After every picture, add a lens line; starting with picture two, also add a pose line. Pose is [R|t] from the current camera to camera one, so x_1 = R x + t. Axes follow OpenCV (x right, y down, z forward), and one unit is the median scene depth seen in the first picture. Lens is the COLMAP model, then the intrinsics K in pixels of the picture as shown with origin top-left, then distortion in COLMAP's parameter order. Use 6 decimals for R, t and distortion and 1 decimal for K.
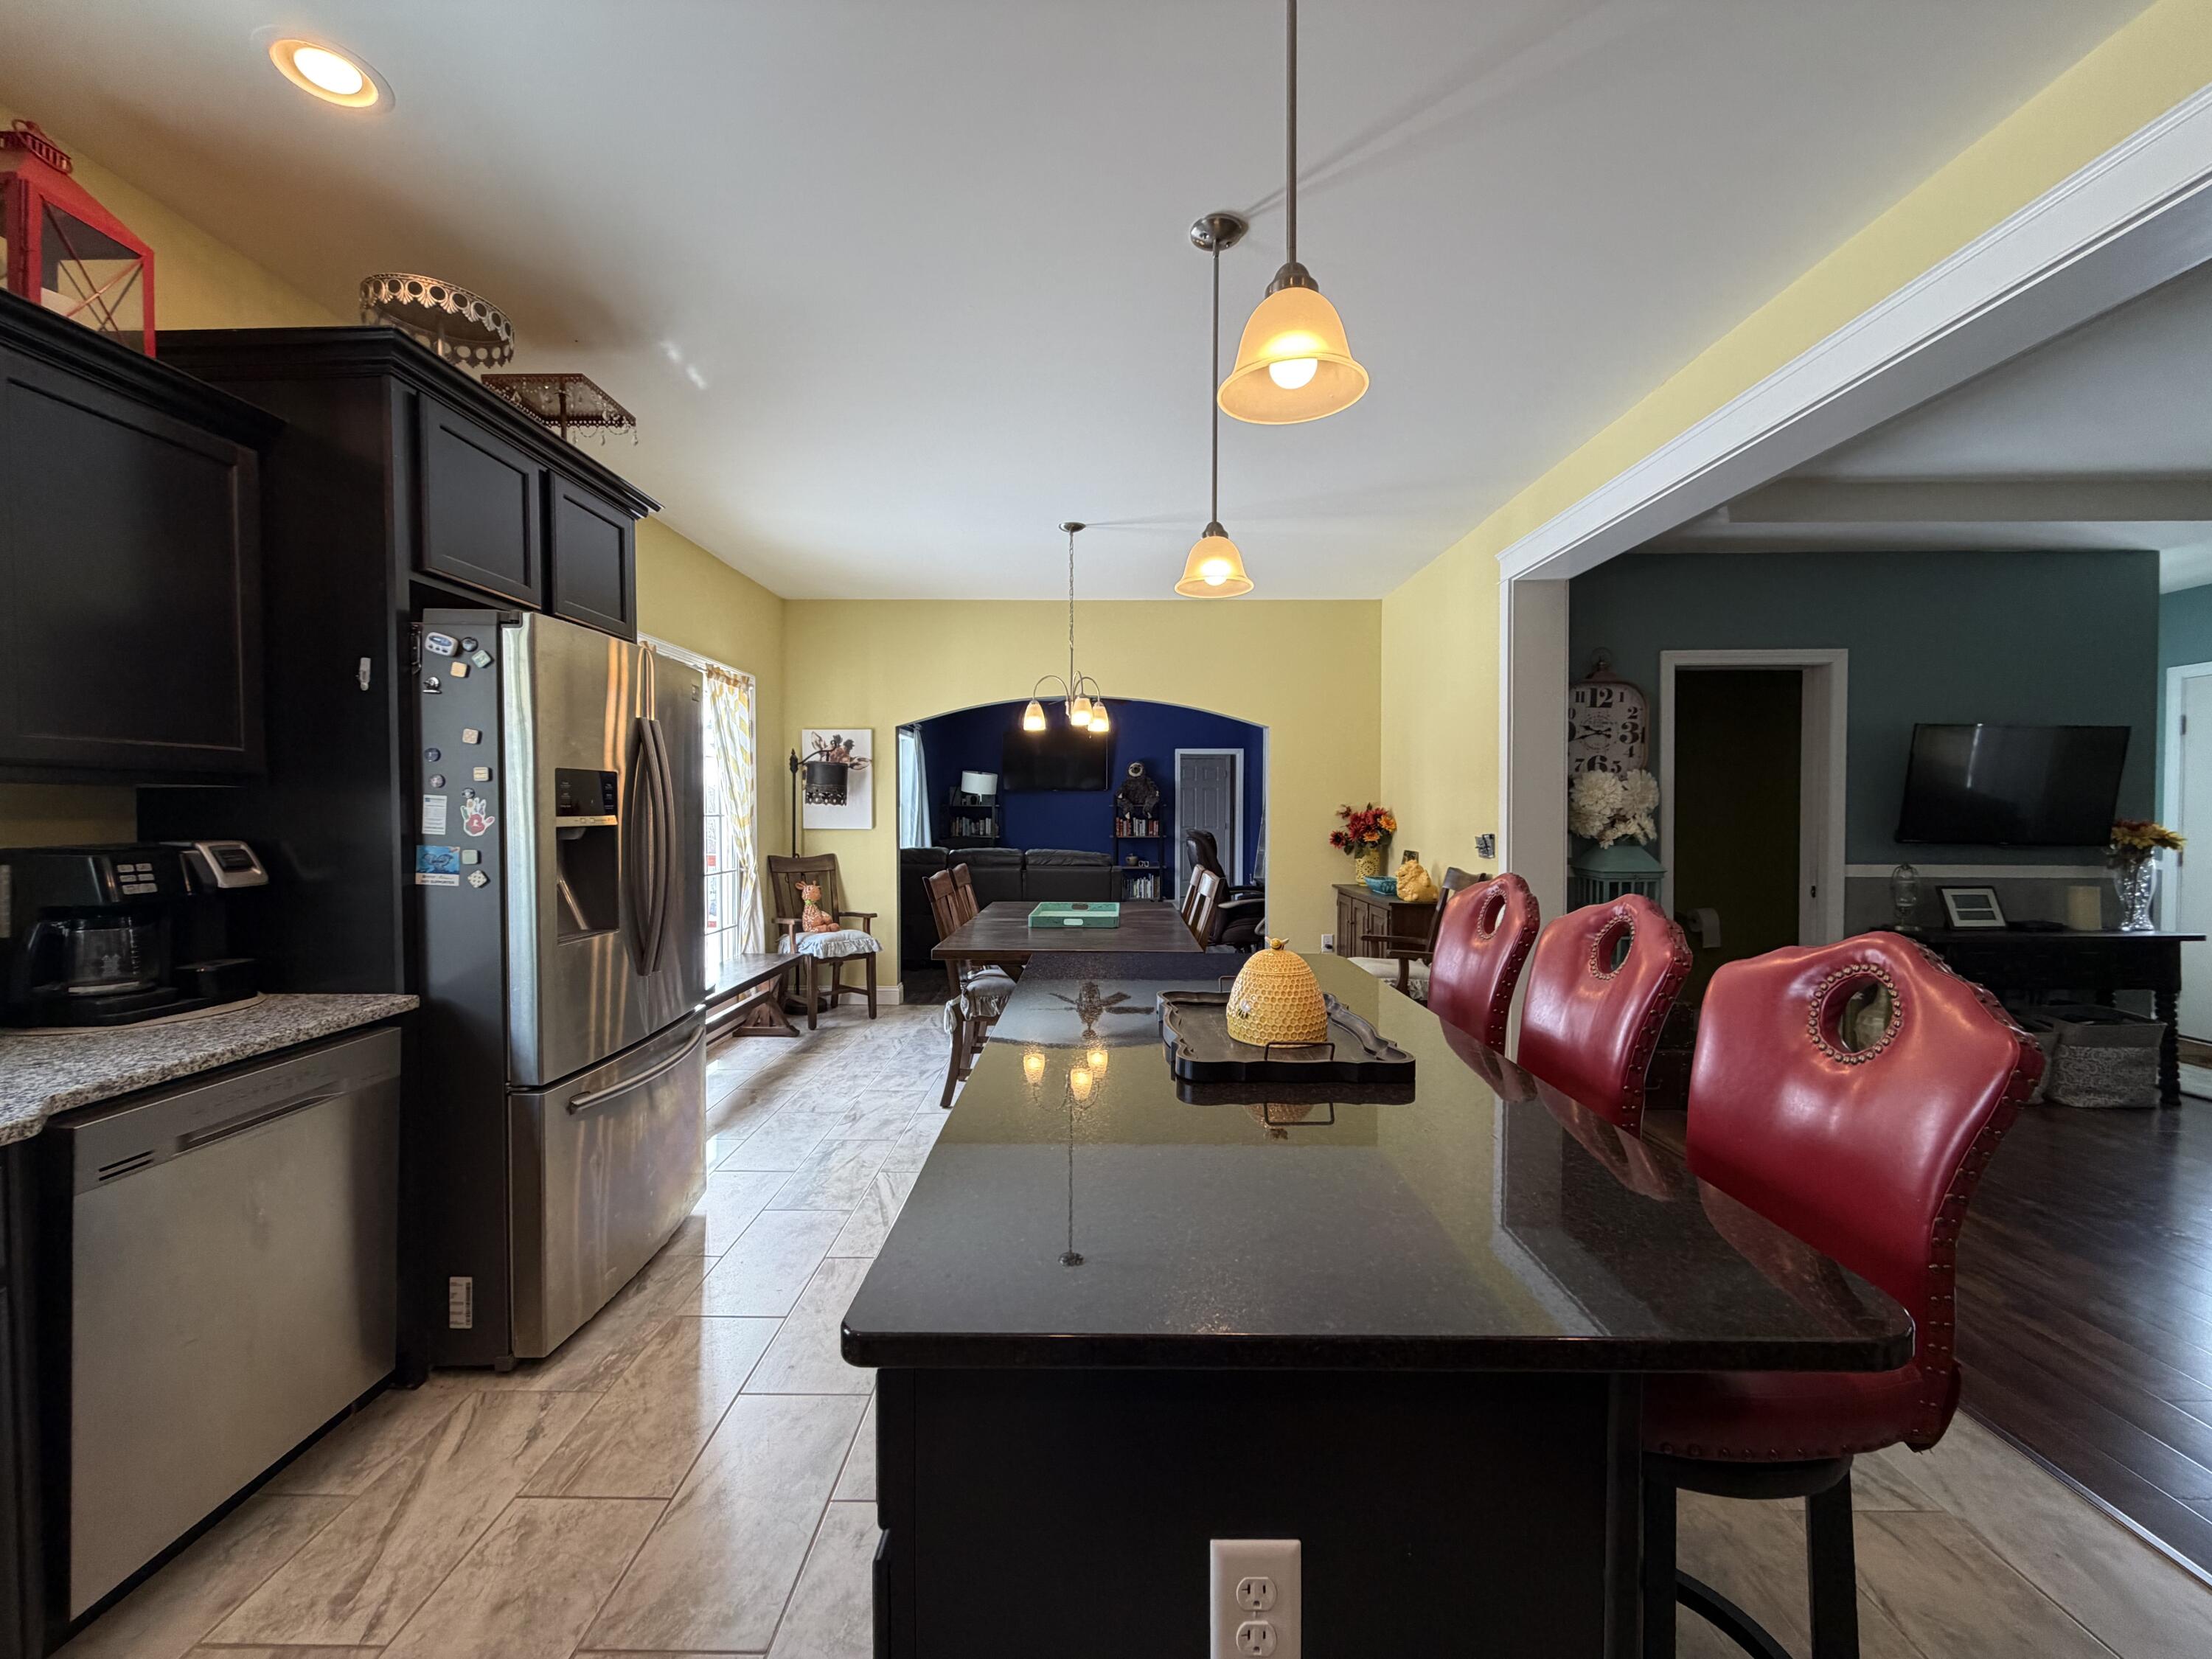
lens RADIAL K [[876.6, 0, 1098.0], [0, 876.6, 826.3], [0, 0, 1]] dist [-0.001234, 0.000261]
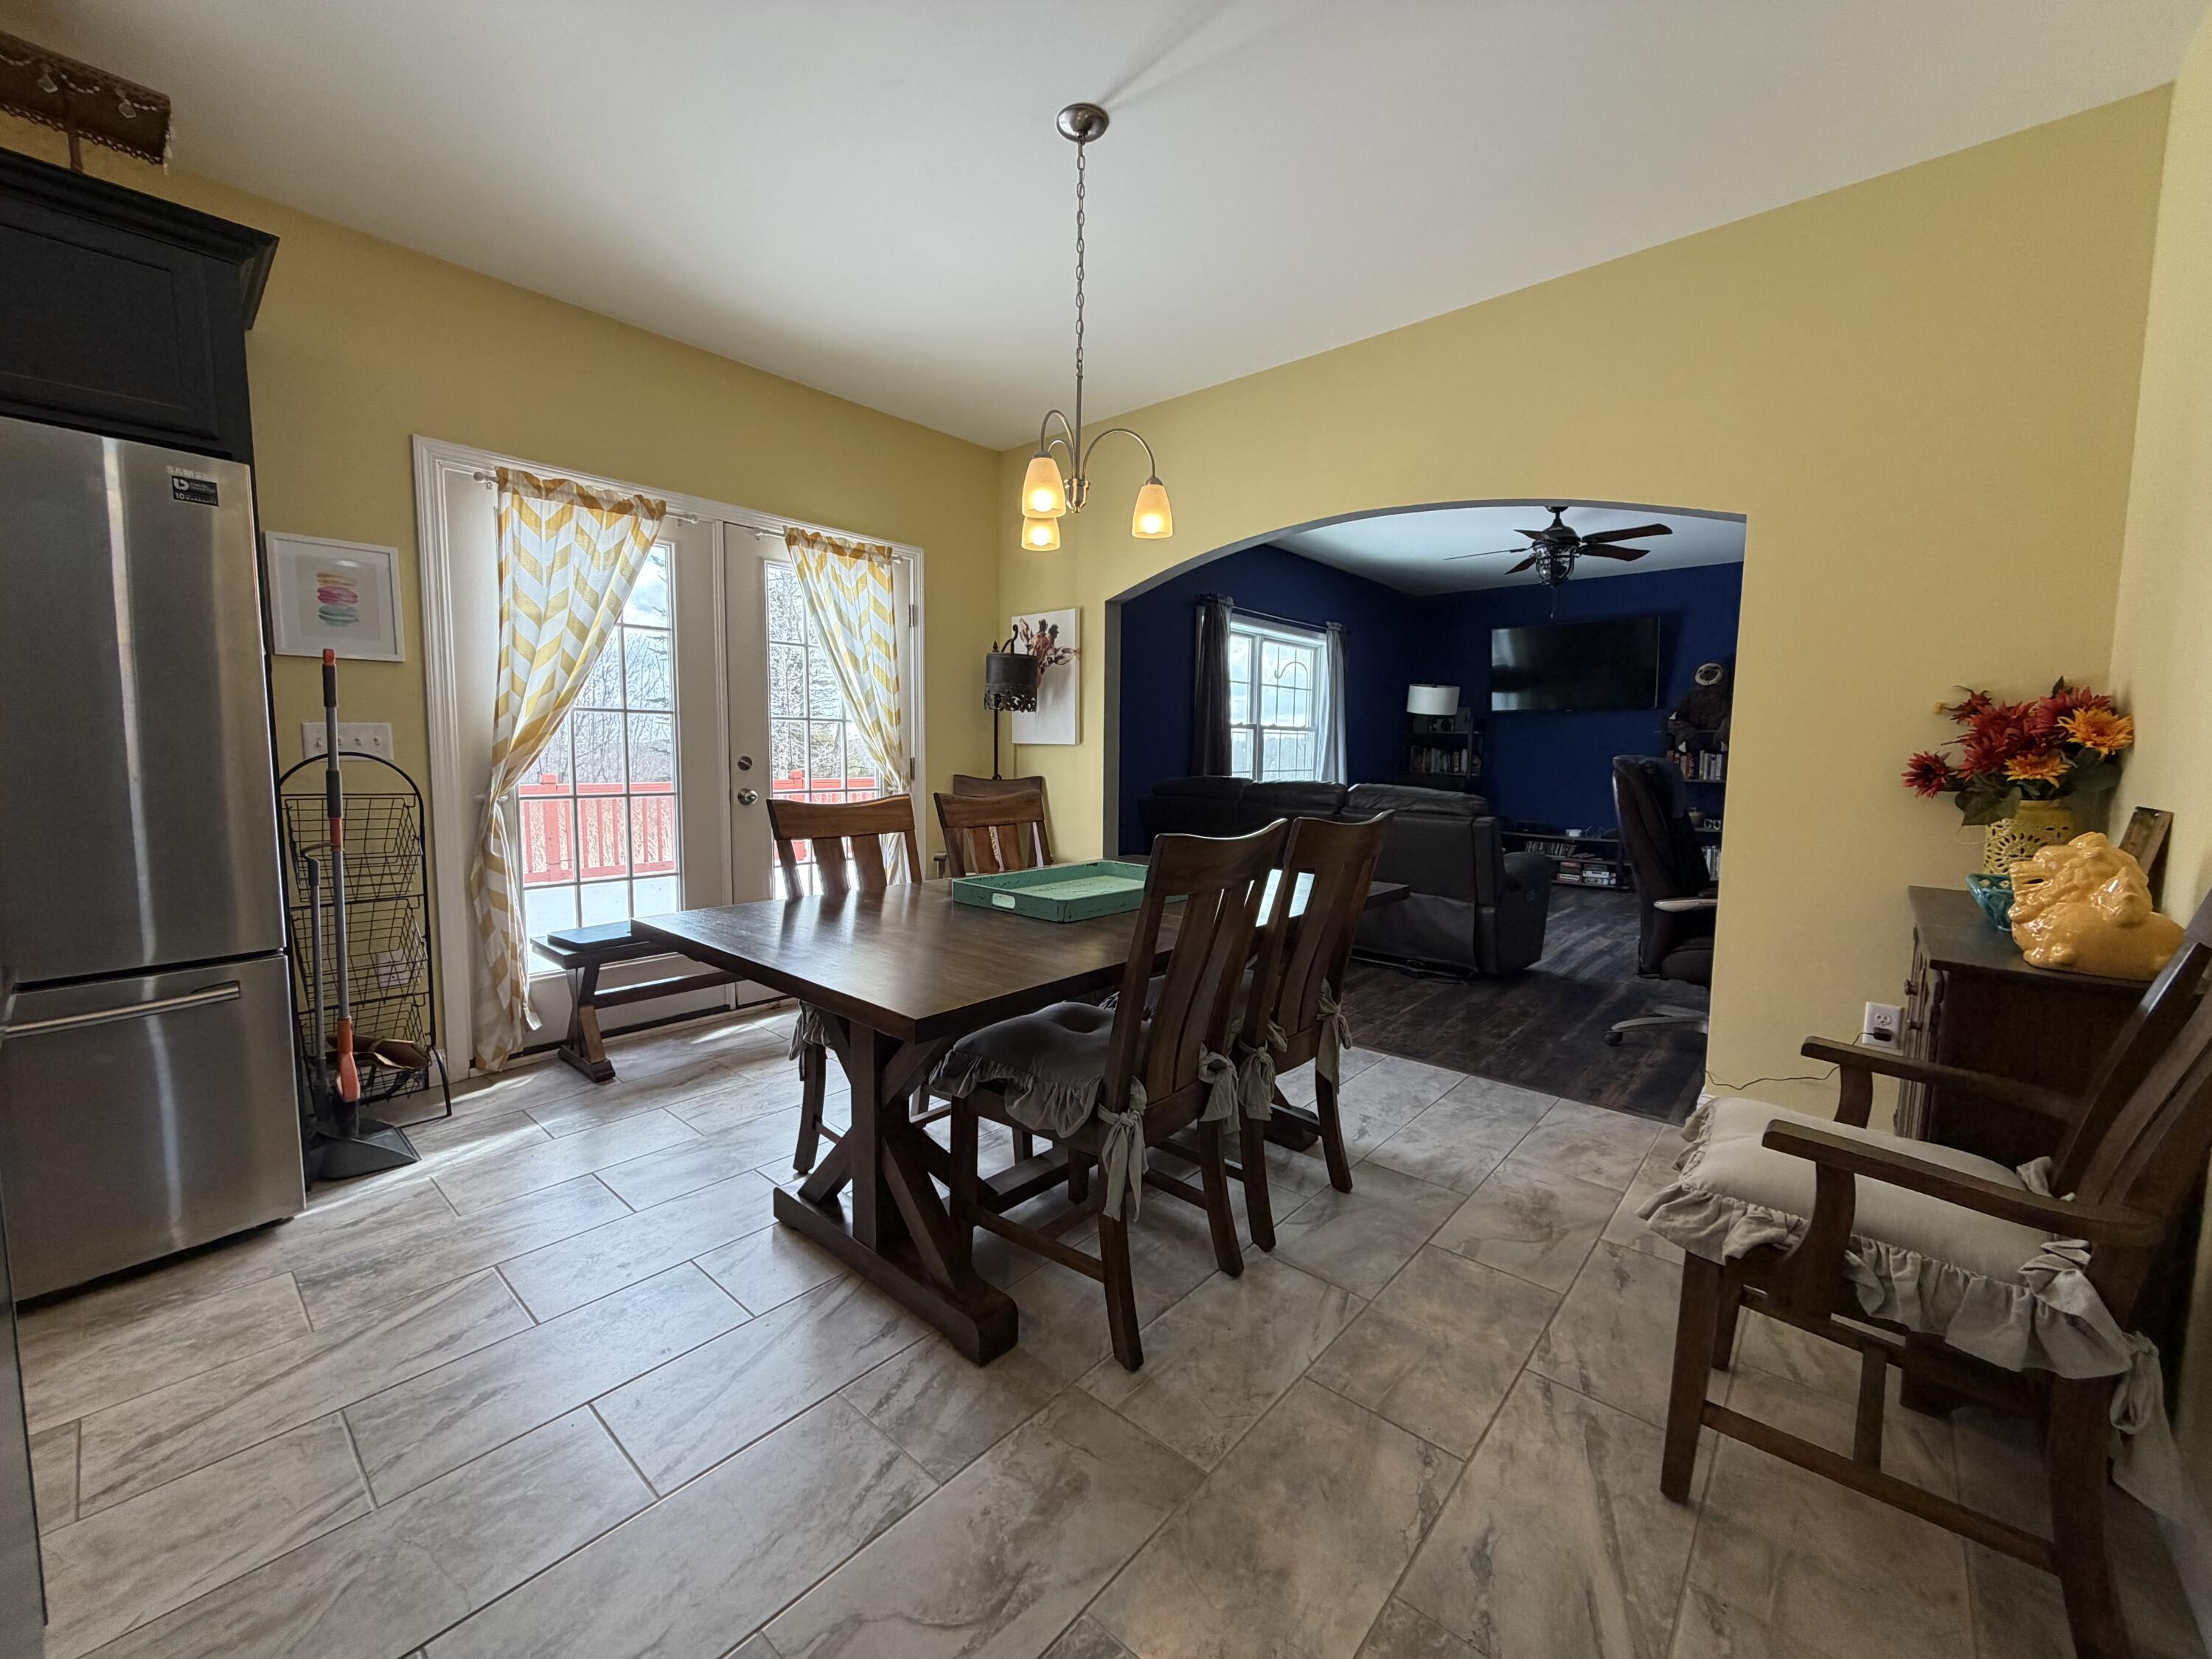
lens RADIAL K [[876.6, 0, 1104.1], [0, 876.6, 829.8], [0, 0, 1]] dist [-0.001234, 0.000261]
pose [[0.759365, 0.066777, -0.647229, 0.253881], [-0.023208, 0.996867, 0.075621, 0.018980], [0.650251, -0.042404, 0.758536, 0.463920]]
